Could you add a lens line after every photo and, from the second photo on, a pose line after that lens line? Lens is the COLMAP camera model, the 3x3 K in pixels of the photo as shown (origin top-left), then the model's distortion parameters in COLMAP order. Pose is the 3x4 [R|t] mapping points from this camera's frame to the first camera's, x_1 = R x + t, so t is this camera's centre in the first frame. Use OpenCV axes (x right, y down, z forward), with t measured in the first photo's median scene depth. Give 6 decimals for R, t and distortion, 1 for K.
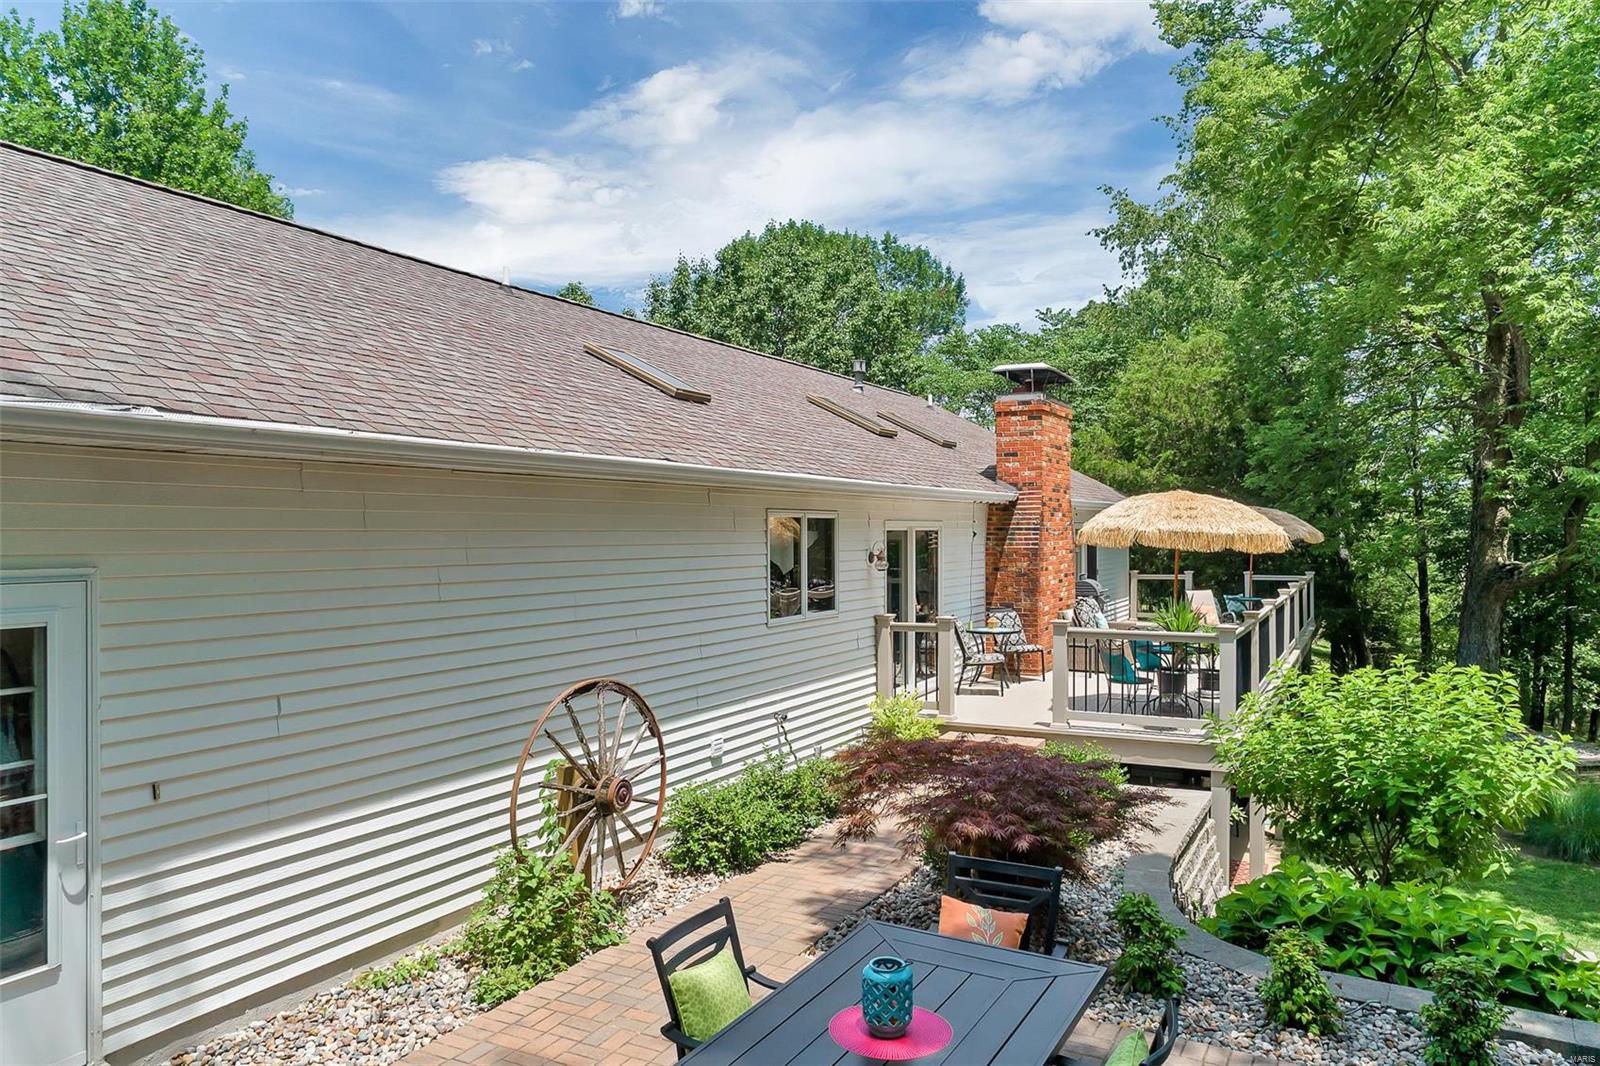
lens RADIAL K [[1100.1, 0, 797.2], [0, 1100.1, 528.2], [0, 0, 1]] dist [-0.011050, 0.013227]
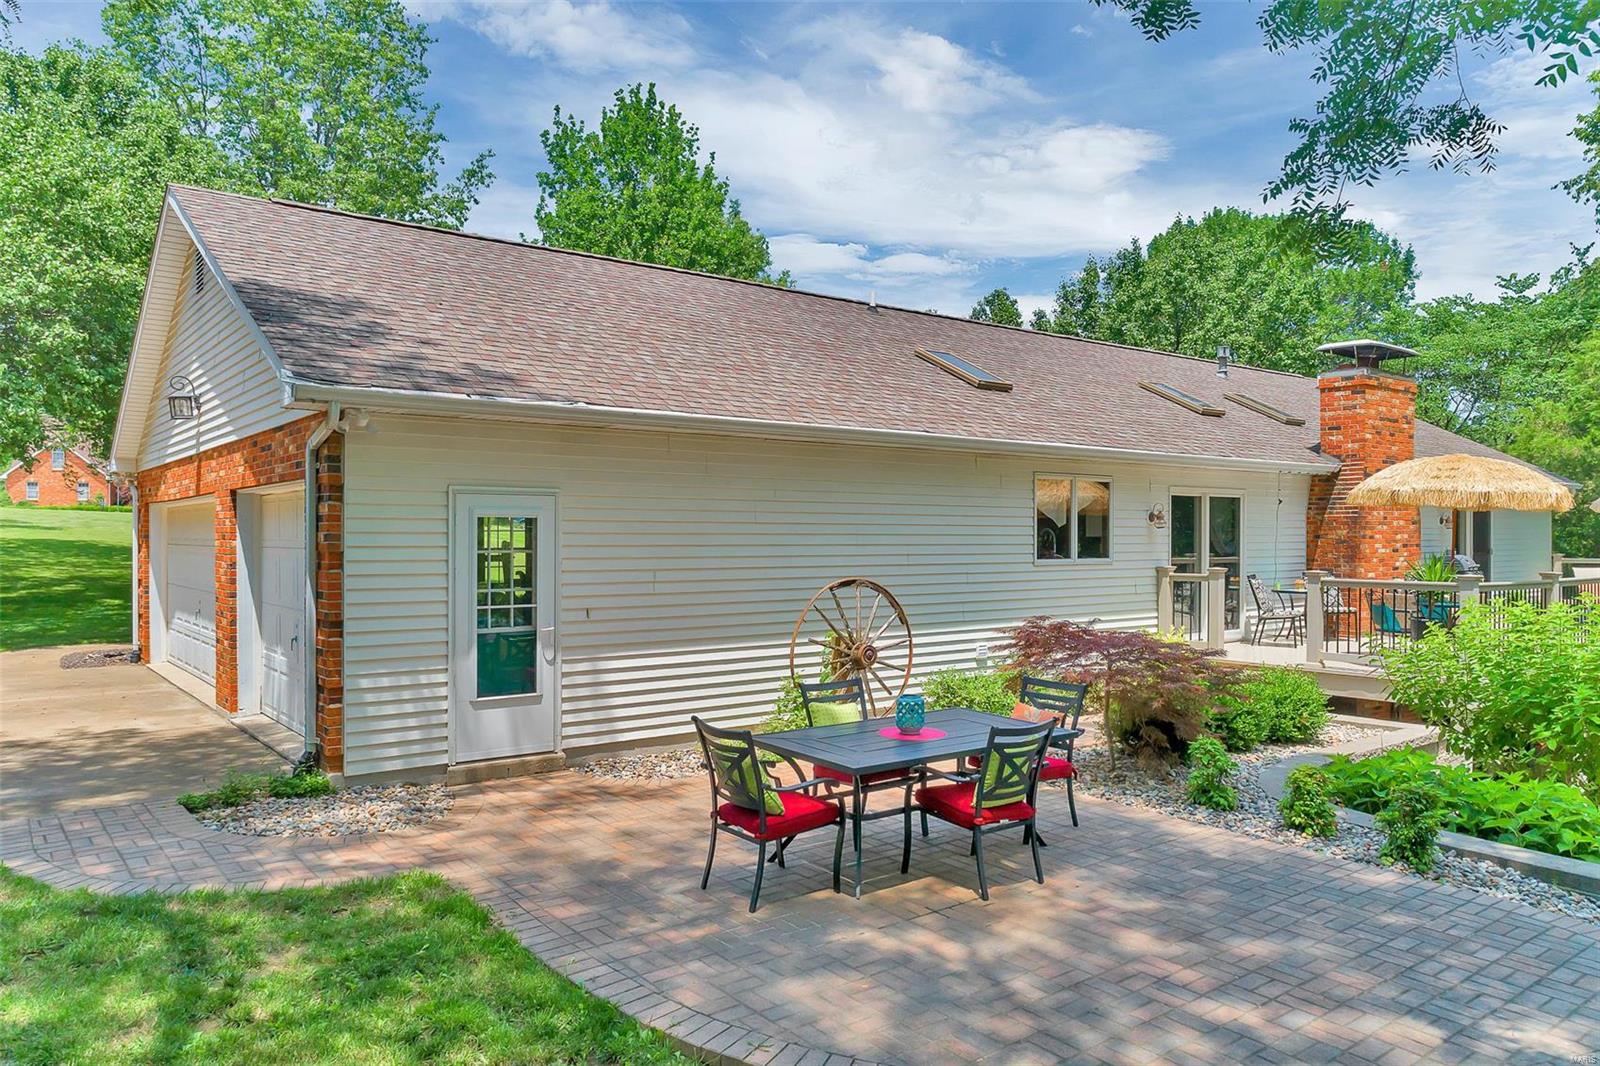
lens RADIAL K [[1100.1, 0, 792.0], [0, 1100.1, 530.9], [0, 0, 1]] dist [-0.011050, 0.013227]
pose [[0.908828, 0.006904, -0.417113, 0.162226], [-0.006169, 0.999976, 0.003112, 0.031496], [0.417125, -0.000255, 0.908849, -0.174453]]
